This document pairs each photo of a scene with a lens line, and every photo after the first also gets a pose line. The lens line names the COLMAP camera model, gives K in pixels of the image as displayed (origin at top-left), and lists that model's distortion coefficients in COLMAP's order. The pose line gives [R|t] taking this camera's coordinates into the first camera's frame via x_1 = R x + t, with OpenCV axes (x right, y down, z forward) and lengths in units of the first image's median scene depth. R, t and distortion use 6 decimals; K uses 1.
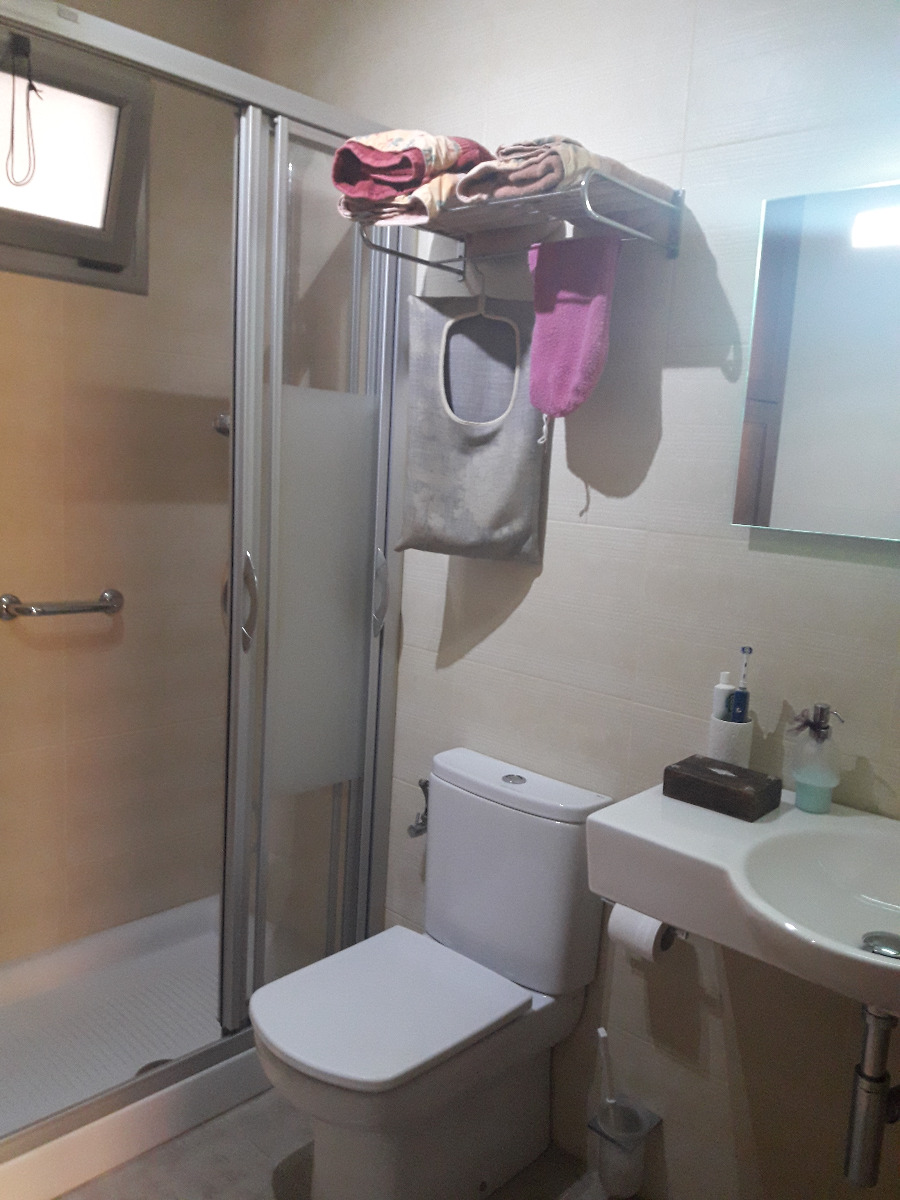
lens RADIAL K [[985.7, 0, 472.8], [0, 985.7, 603.9], [0, 0, 1]] dist [0.035373, -0.064979]
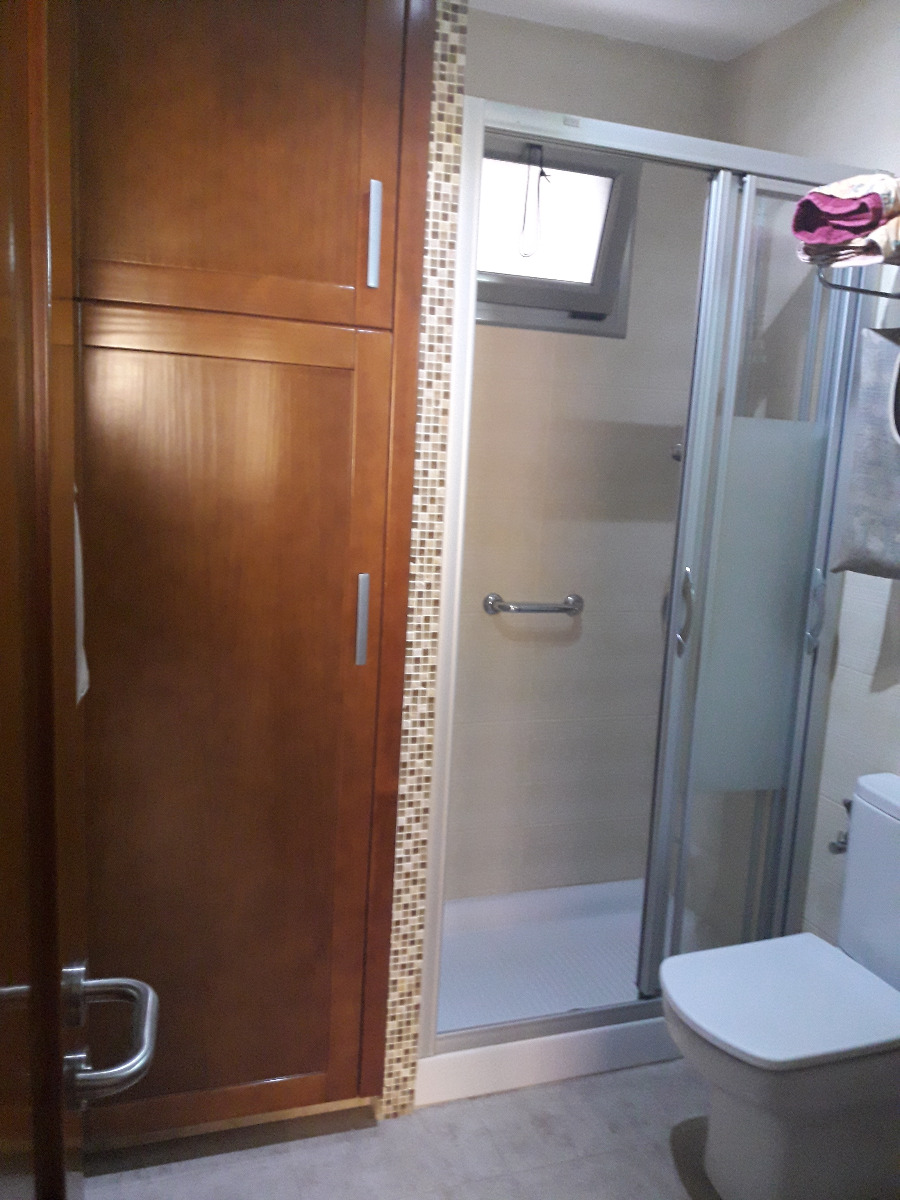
lens RADIAL K [[978.5, 0, 458.2], [0, 978.5, 601.2], [0, 0, 1]] dist [0.190464, -0.447347]
pose [[0.886050, 0.065601, -0.458925, 0.057501], [-0.074013, 0.997257, -0.000345, 0.004807], [0.457644, 0.034273, 0.888475, -0.114715]]
